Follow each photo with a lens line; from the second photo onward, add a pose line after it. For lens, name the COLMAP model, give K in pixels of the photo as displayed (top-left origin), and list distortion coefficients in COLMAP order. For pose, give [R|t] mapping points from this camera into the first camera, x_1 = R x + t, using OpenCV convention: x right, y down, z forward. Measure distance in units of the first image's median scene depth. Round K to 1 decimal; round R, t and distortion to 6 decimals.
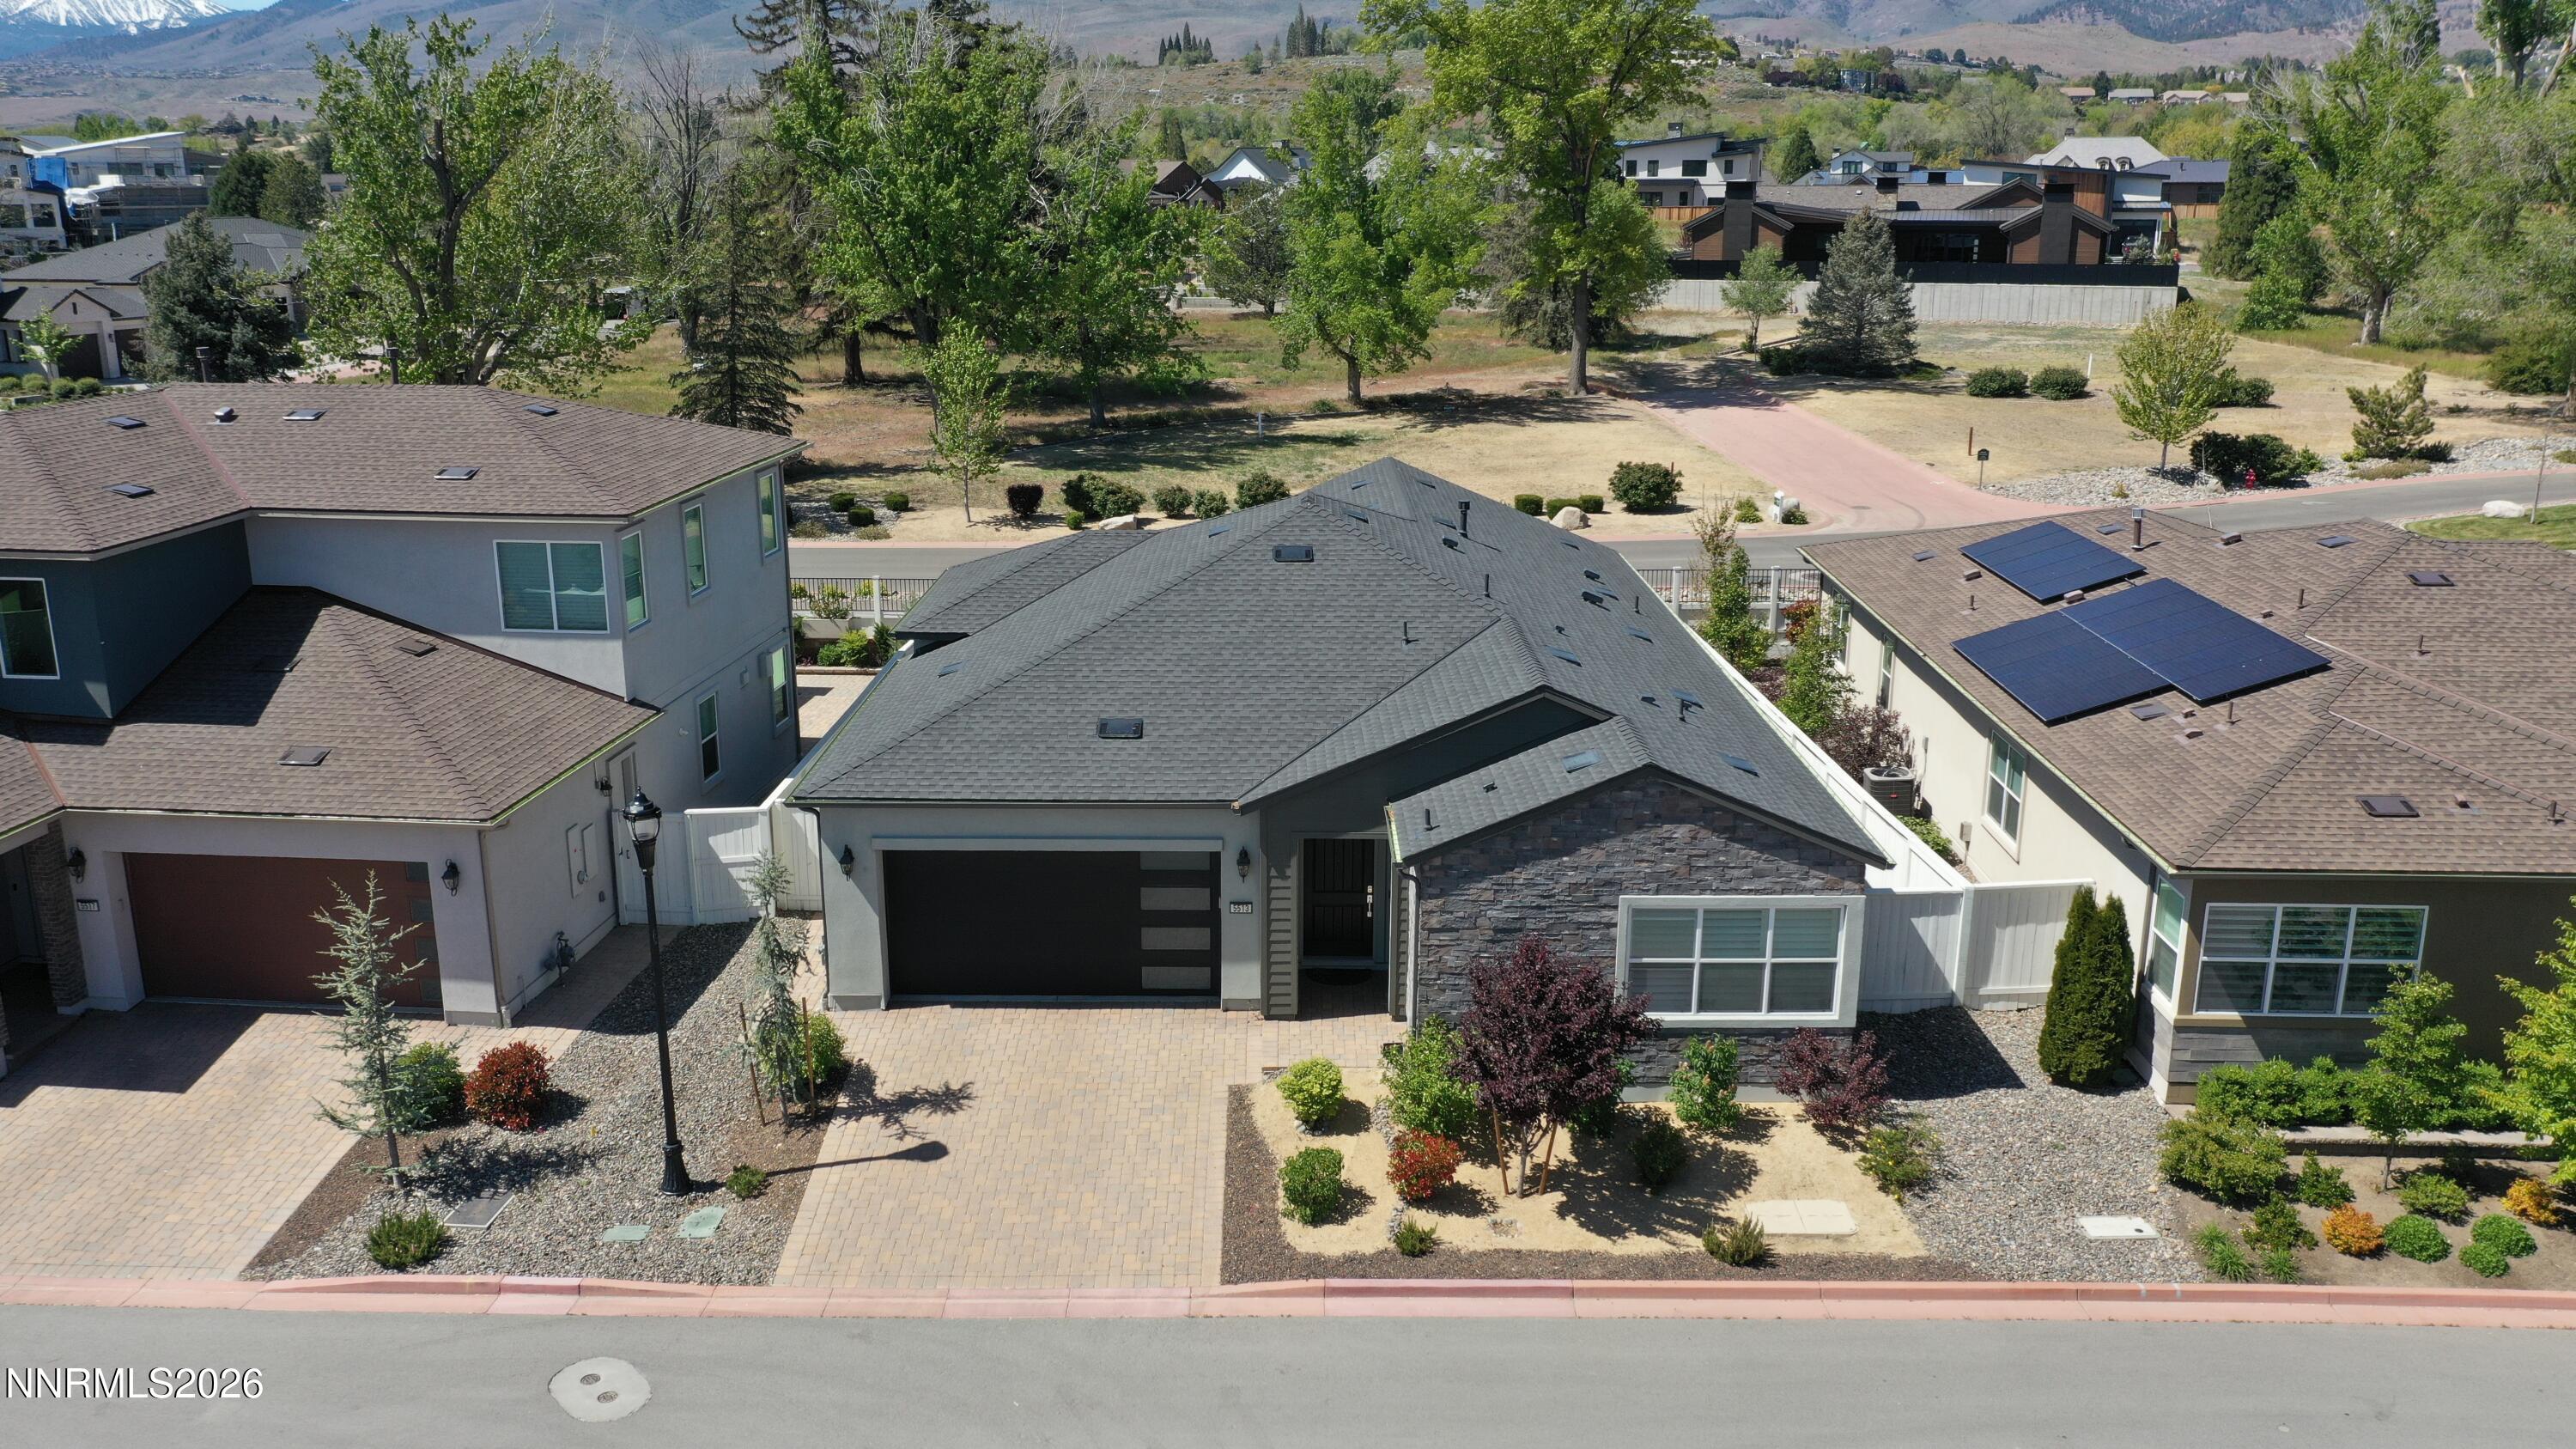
lens RADIAL K [[2043.5, 0, 1288.0], [0, 2043.5, 724.5], [0, 0, 1]] dist [-0.004750, -0.003342]
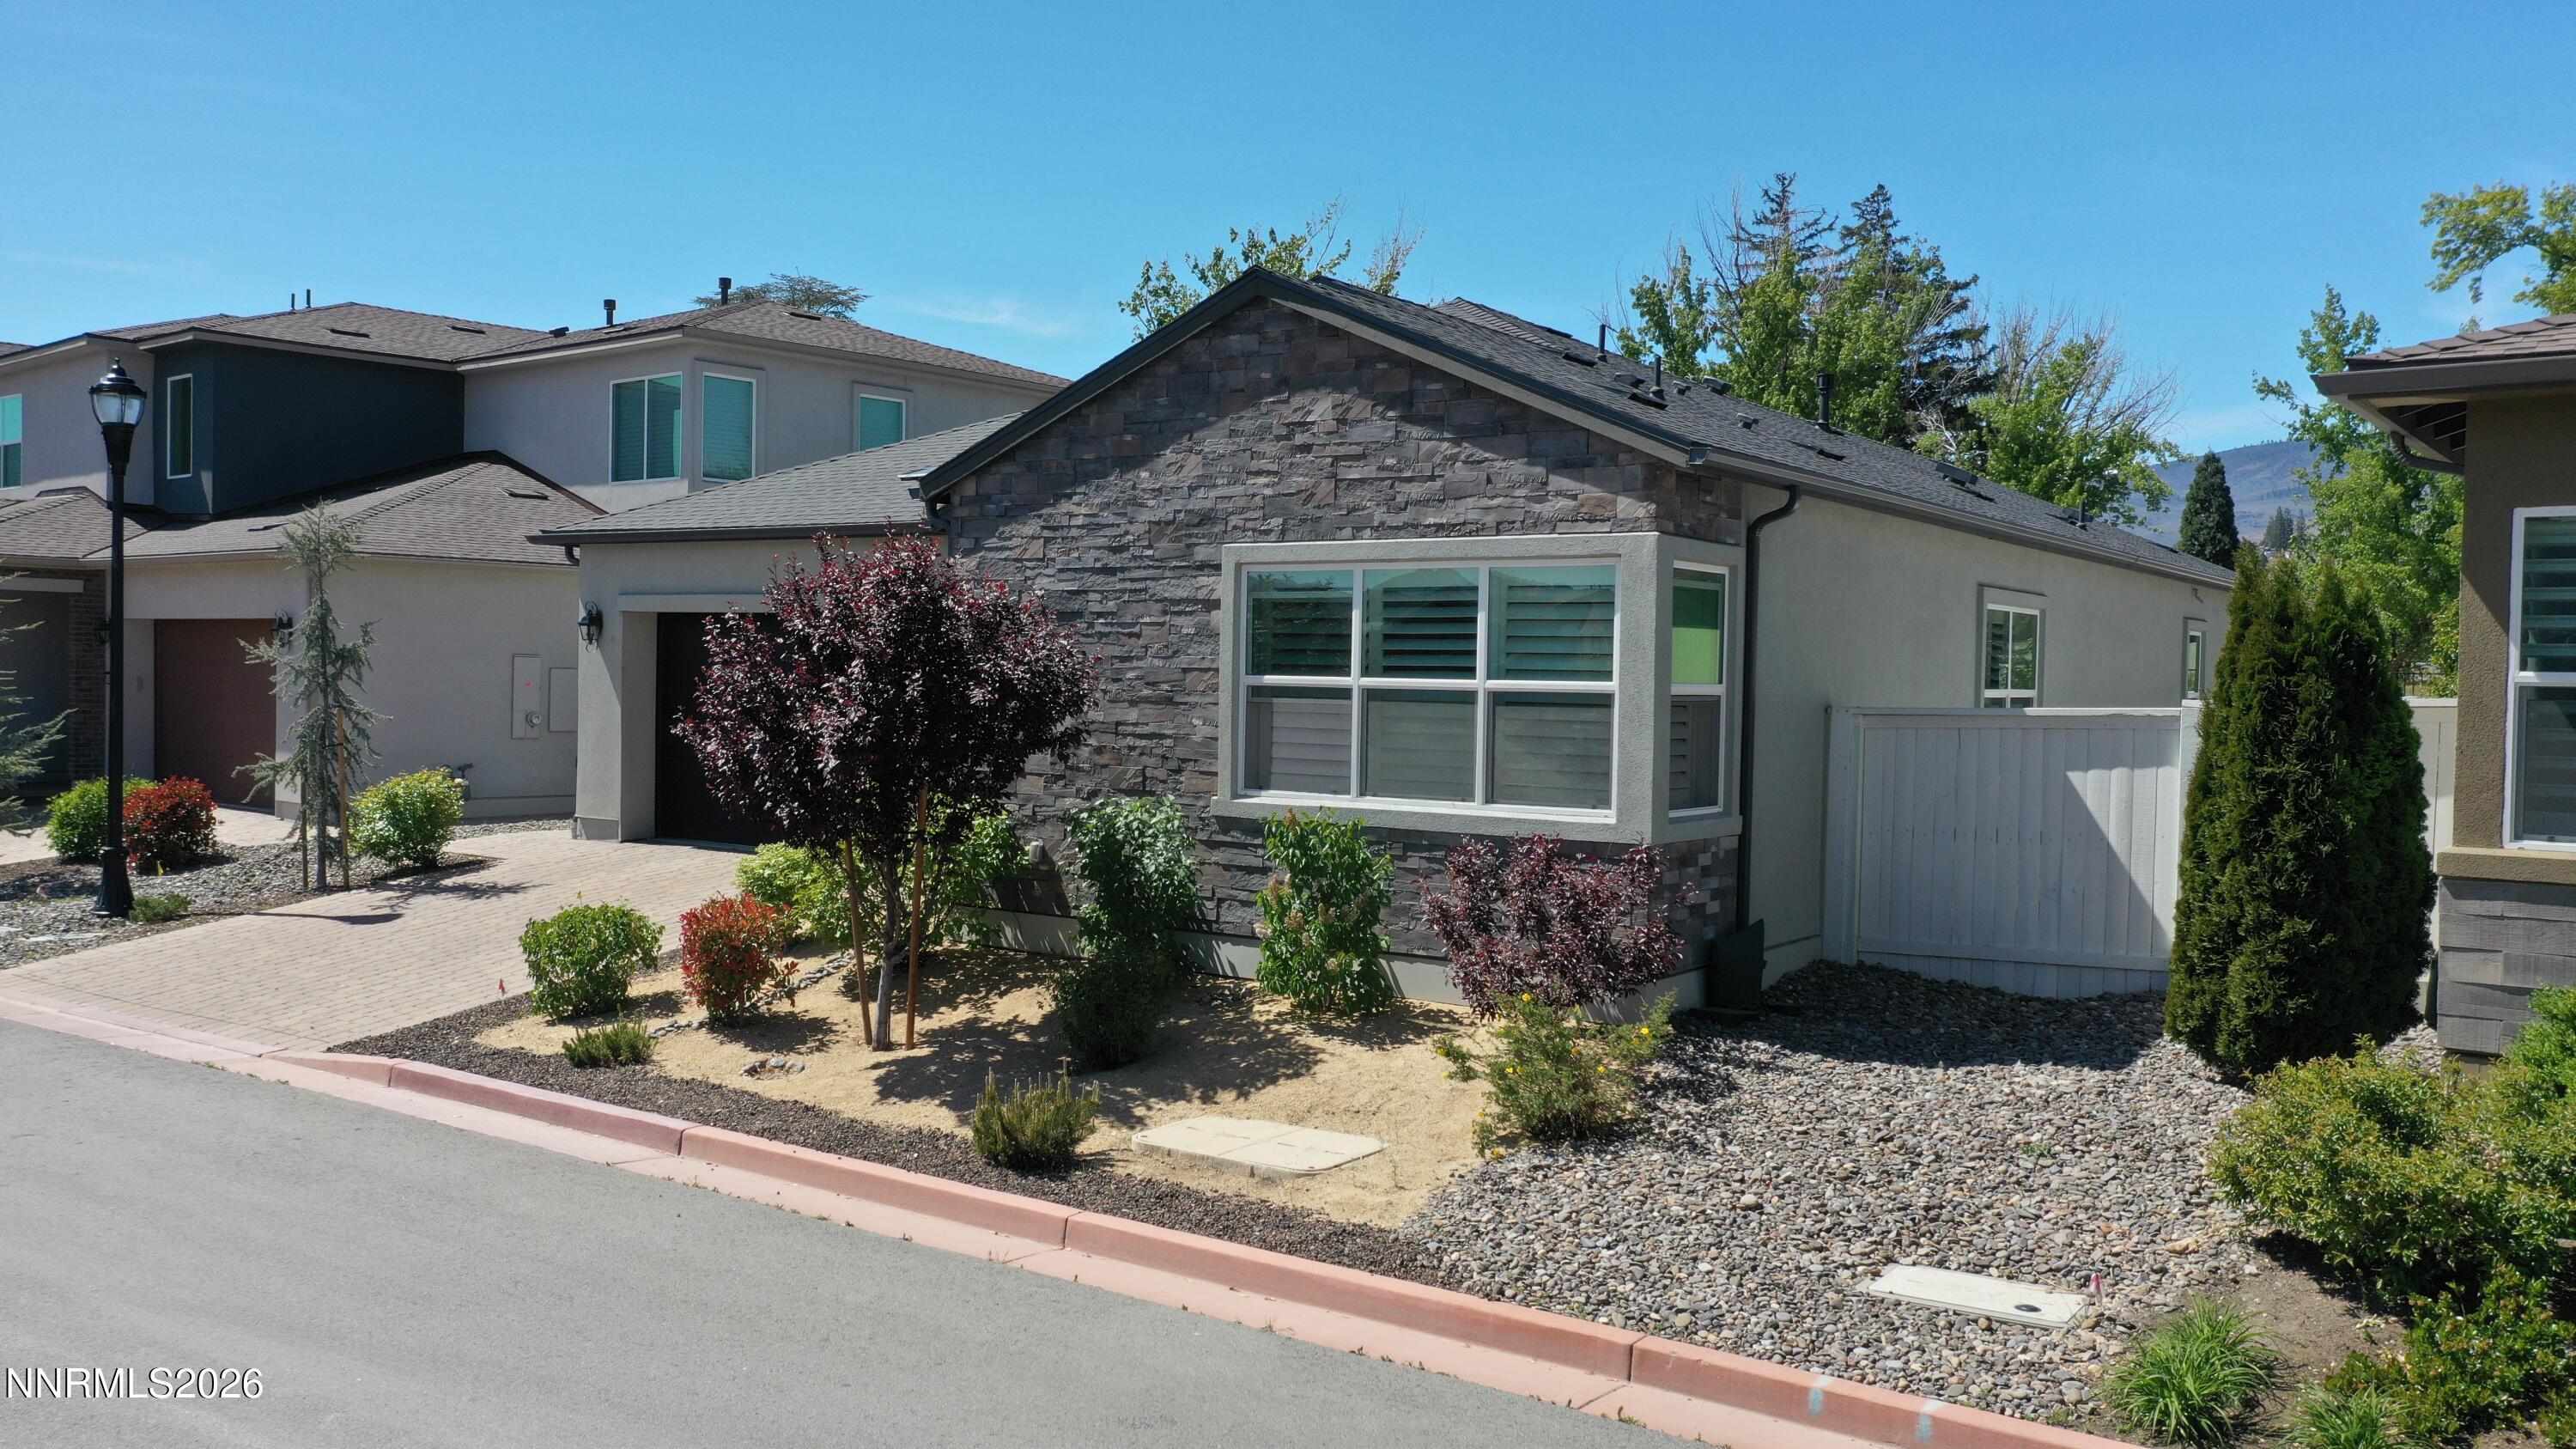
lens RADIAL K [[2043.5, 0, 1288.0], [0, 2043.5, 724.5], [0, 0, 1]] dist [-0.004750, -0.003342]
pose [[0.814834, 0.026428, -0.579092, 0.479942], [-0.170034, 0.965918, -0.195170, 0.227750], [0.554197, 0.257496, 0.791556, 0.607493]]
